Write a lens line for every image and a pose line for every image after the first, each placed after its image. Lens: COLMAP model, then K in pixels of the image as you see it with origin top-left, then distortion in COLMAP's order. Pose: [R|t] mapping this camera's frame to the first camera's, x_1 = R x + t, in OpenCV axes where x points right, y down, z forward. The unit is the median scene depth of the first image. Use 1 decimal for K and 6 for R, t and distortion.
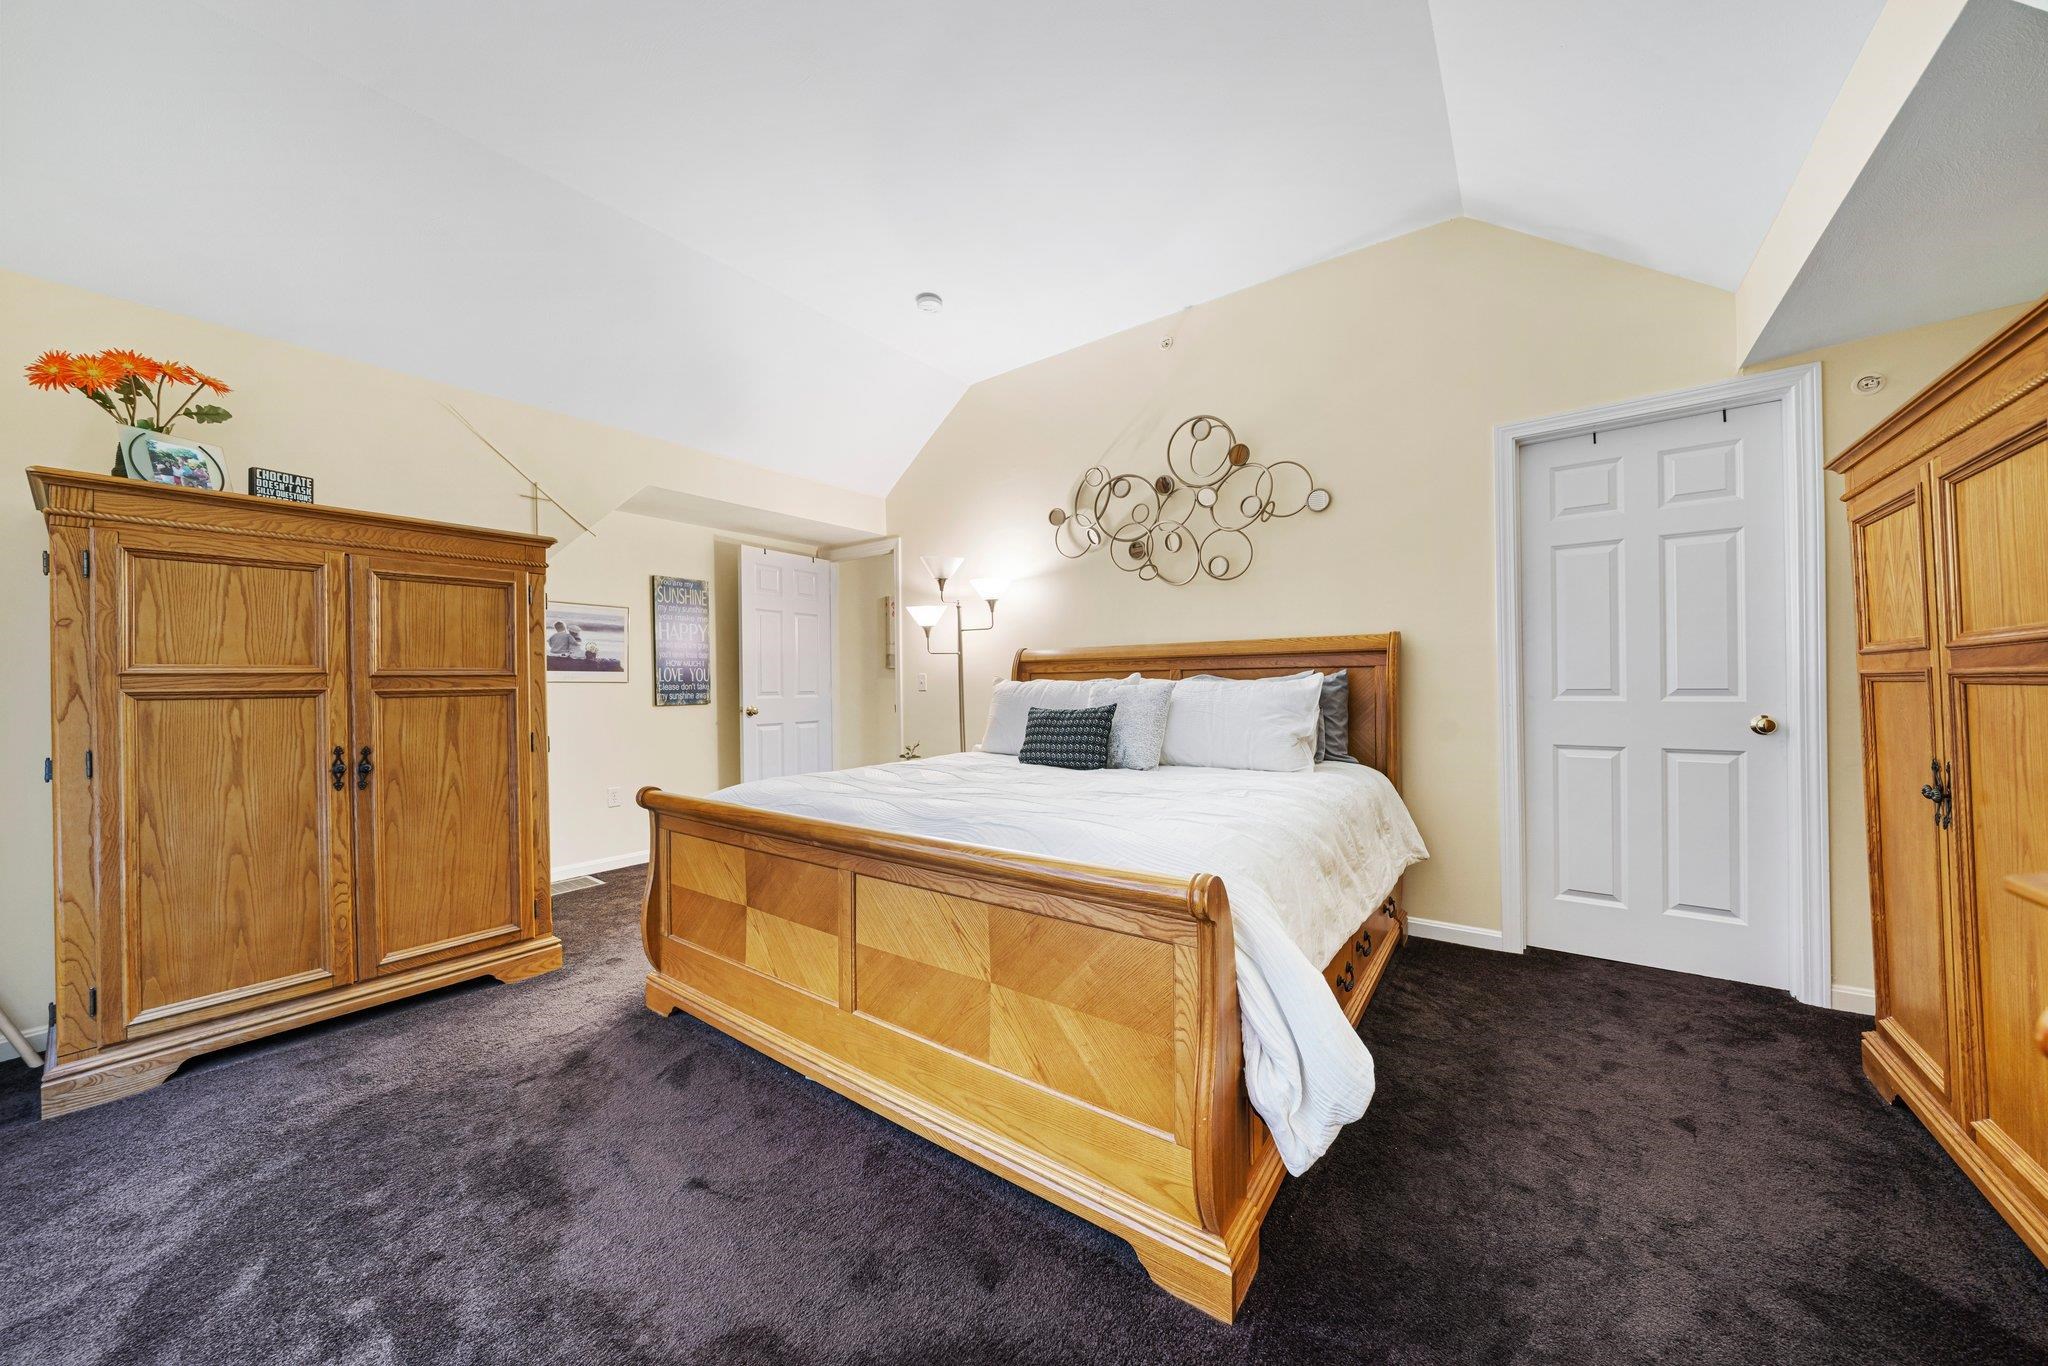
lens RADIAL K [[705.4, 0, 1025.7], [0, 705.4, 680.2], [0, 0, 1]] dist [-0.009936, -0.000067]
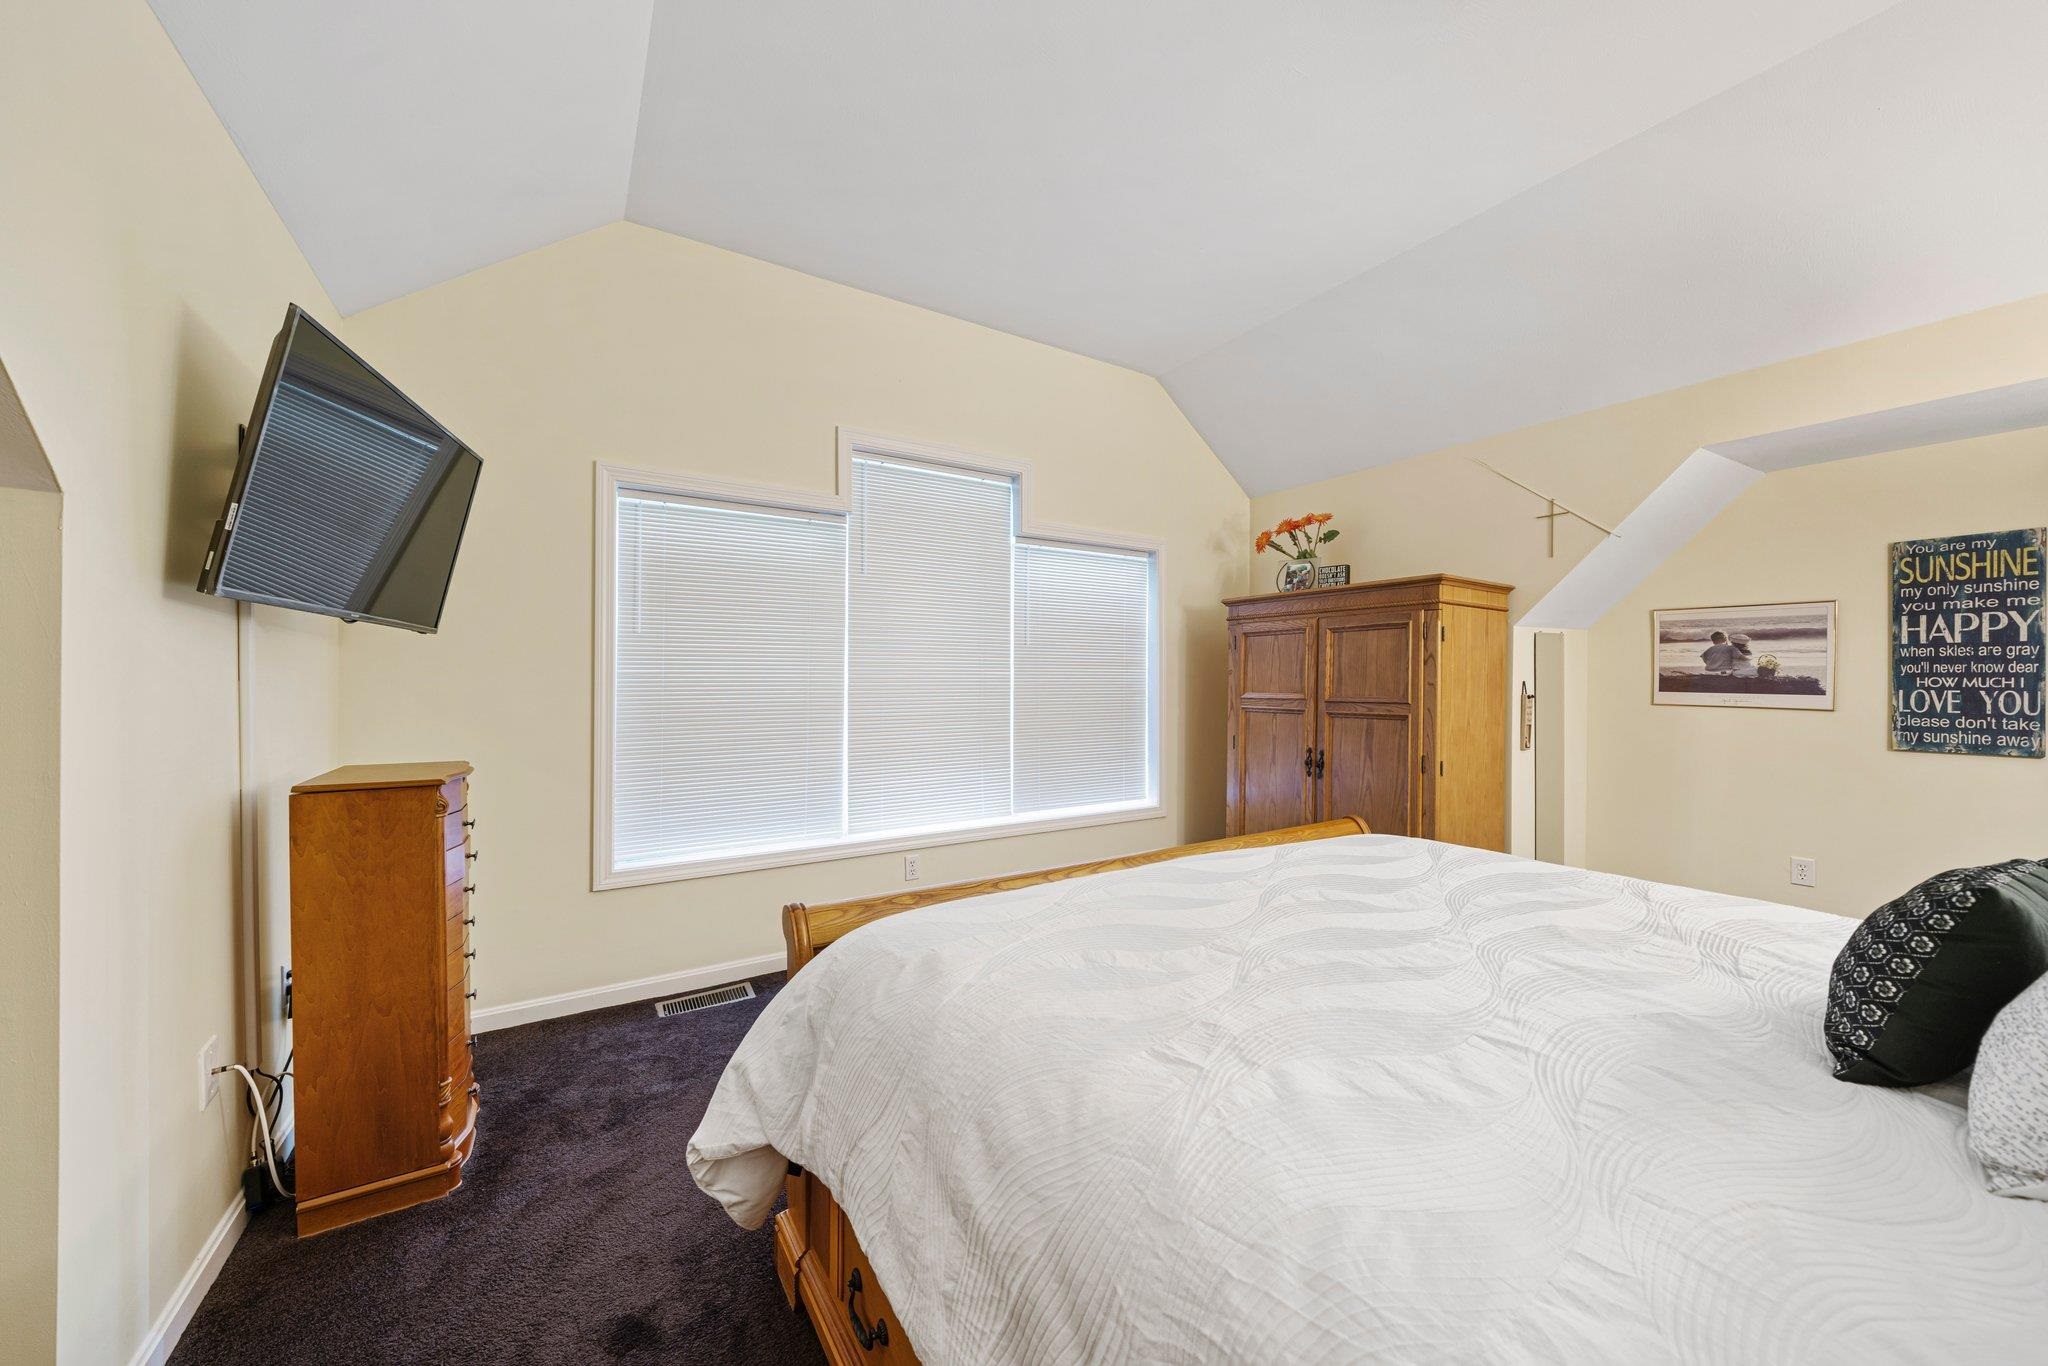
lens RADIAL K [[705.4, 0, 1023.4], [0, 705.4, 686.7], [0, 0, 1]] dist [-0.009936, -0.000067]
pose [[-0.360124, 0.021103, -0.932666, 0.599091], [0.004349, 0.999771, 0.020942, -0.065363], [0.932894, 0.003486, -0.360134, 0.889102]]
